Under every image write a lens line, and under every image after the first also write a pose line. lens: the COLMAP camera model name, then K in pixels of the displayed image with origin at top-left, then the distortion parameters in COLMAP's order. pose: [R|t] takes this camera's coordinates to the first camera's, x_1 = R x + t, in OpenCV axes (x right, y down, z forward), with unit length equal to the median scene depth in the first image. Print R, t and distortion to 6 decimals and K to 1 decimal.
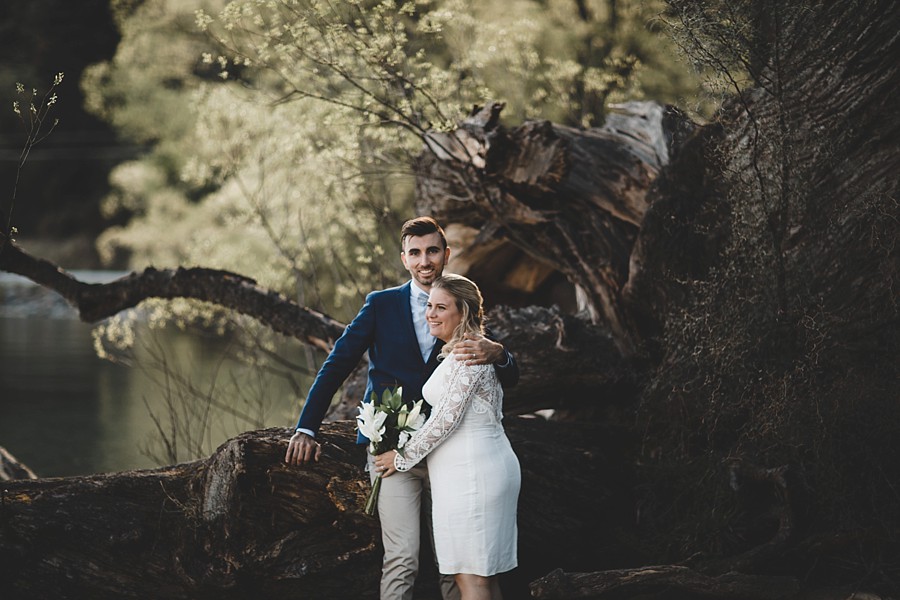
lens RADIAL K [[2216.7, 0, 451.4], [0, 2216.7, 299.4], [0, 0, 1]] dist [-0.084886, 0.000000]
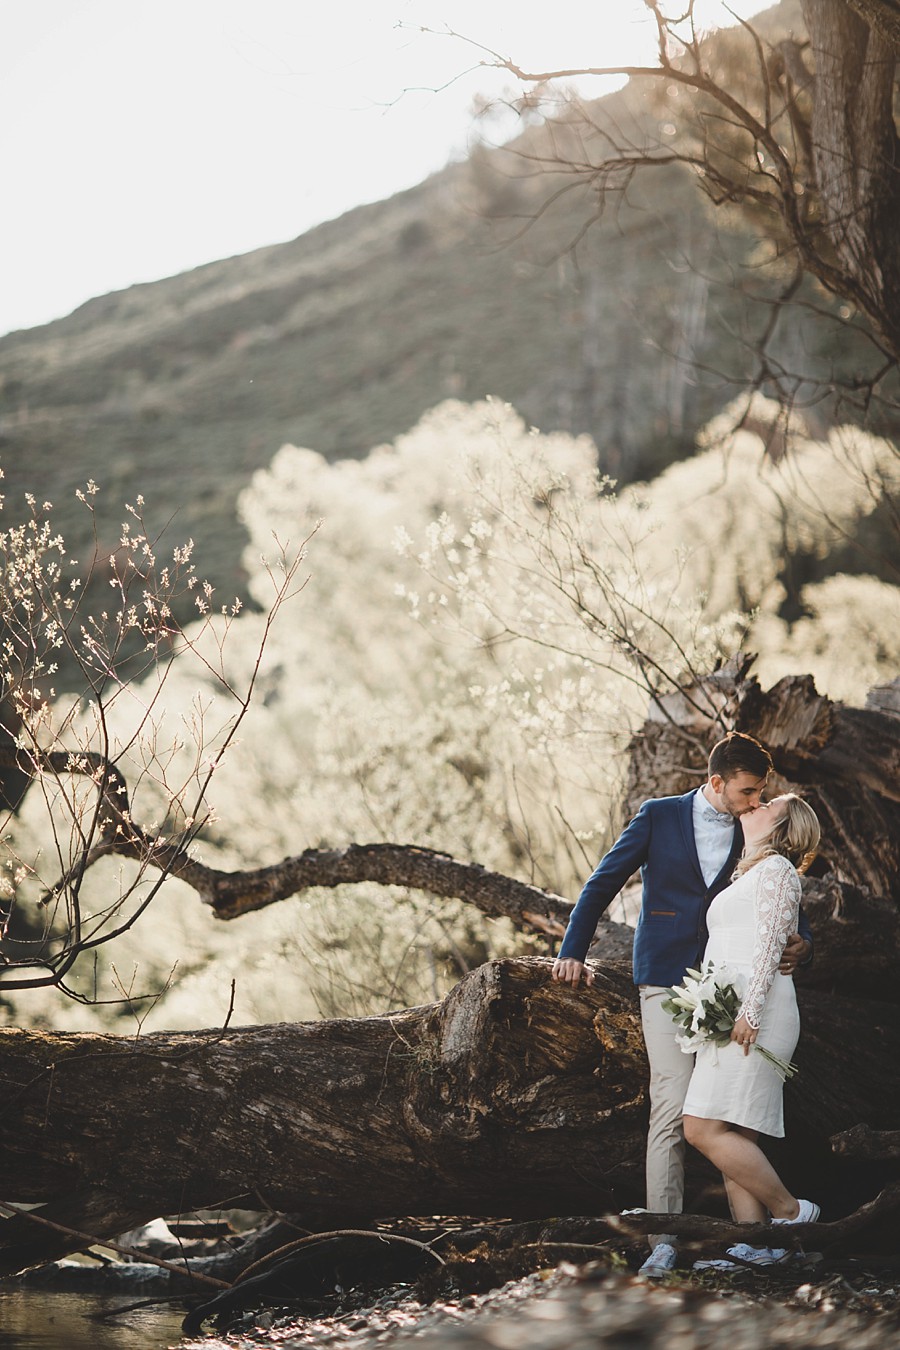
lens RADIAL K [[3325.1, 0, 449.7], [0, 3325.1, 676.5], [0, 0, 1]] dist [-0.084886, 0.000000]
pose [[0.999404, 0.034333, 0.003487, -0.098155], [-0.033161, 0.983414, -0.178318, 0.150156], [-0.009552, 0.178097, 0.983967, -0.231779]]
